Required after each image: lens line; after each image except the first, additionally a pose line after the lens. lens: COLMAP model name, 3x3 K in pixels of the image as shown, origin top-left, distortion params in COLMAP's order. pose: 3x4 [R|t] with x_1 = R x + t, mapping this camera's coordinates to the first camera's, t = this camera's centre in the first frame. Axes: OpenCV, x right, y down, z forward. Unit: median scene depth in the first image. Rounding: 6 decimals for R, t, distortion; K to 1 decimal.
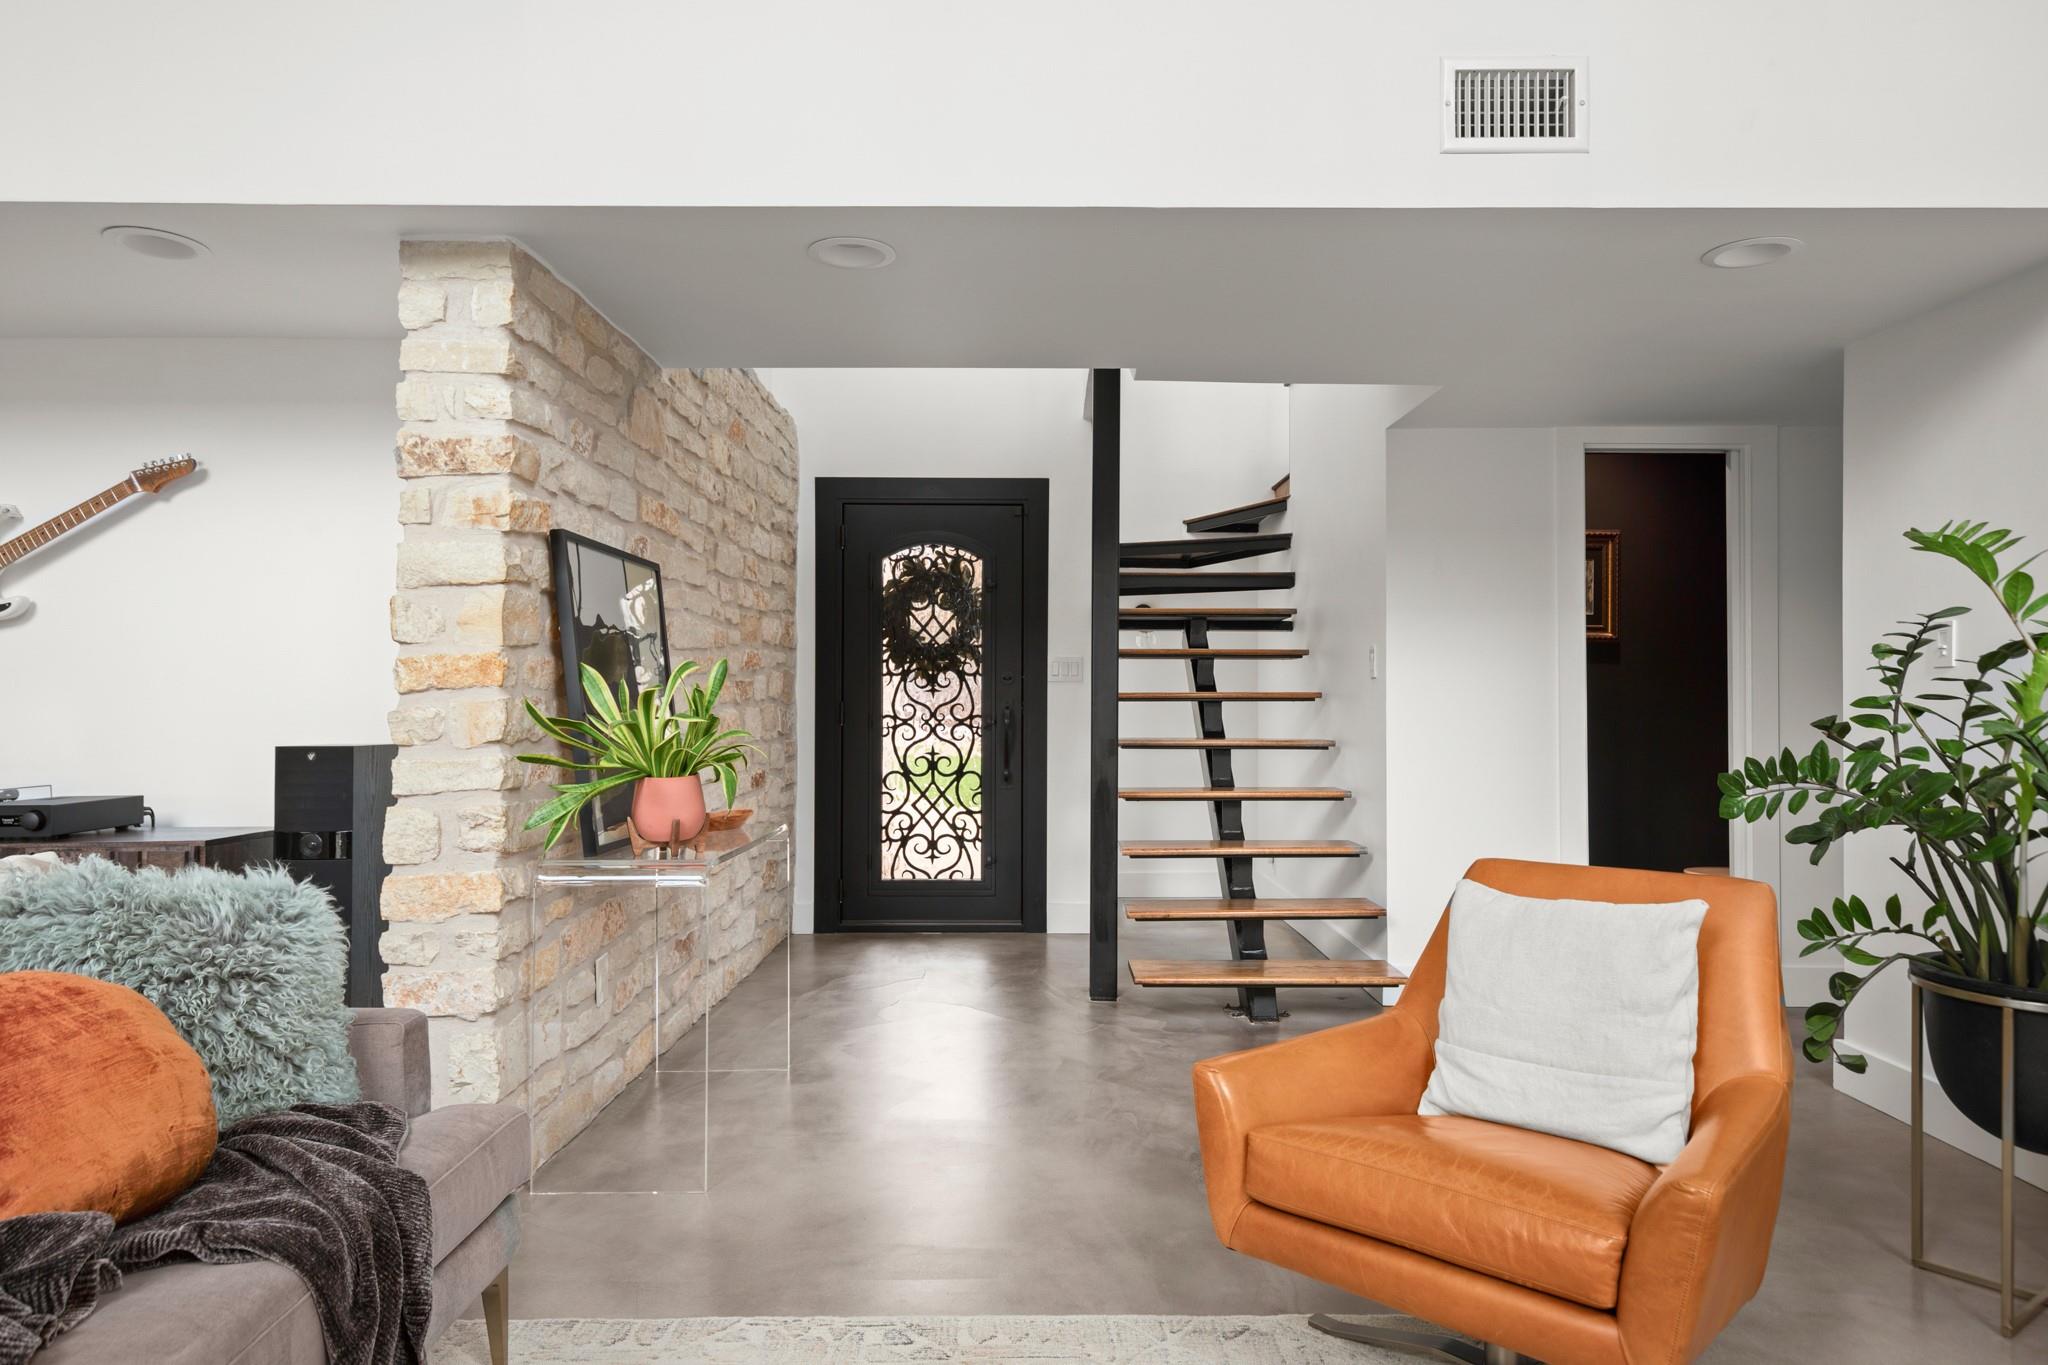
lens RADIAL K [[1294.2, 0, 1025.7], [0, 1294.2, 677.1], [0, 0, 1]] dist [0.026932, -0.000034]
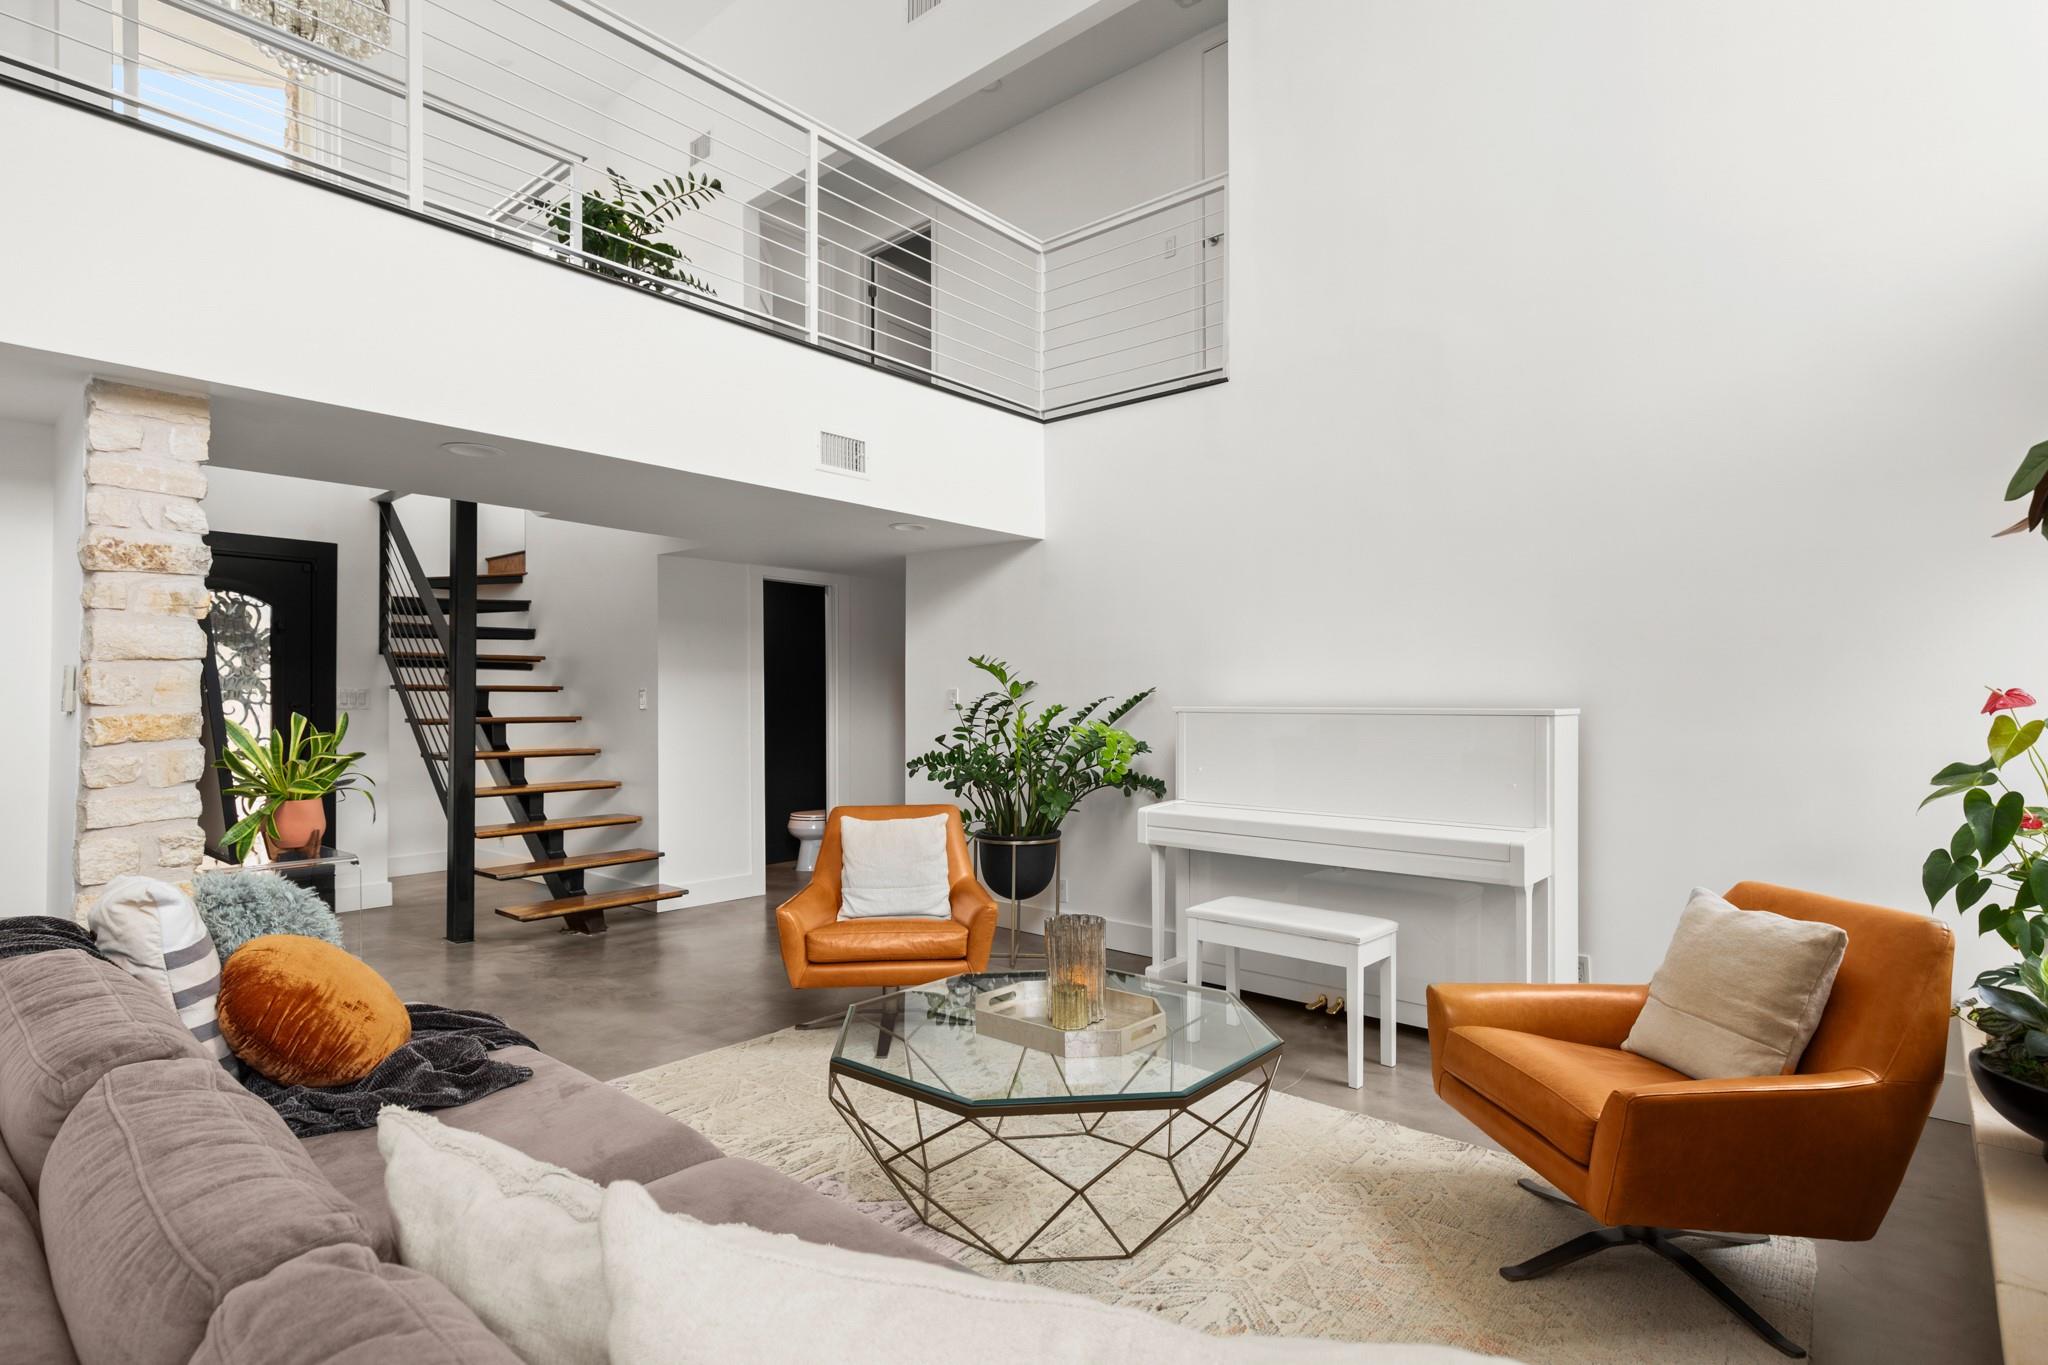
lens RADIAL K [[1011.8, 0, 1024.0], [0, 1011.8, 682.5], [0, 0, 1]] dist [0.001519, 0.000277]
pose [[0.662251, 0.011638, 0.749192, -0.613267], [-0.010819, 0.999924, -0.005970, -0.051230], [-0.749204, -0.004152, 0.662326, -0.292999]]
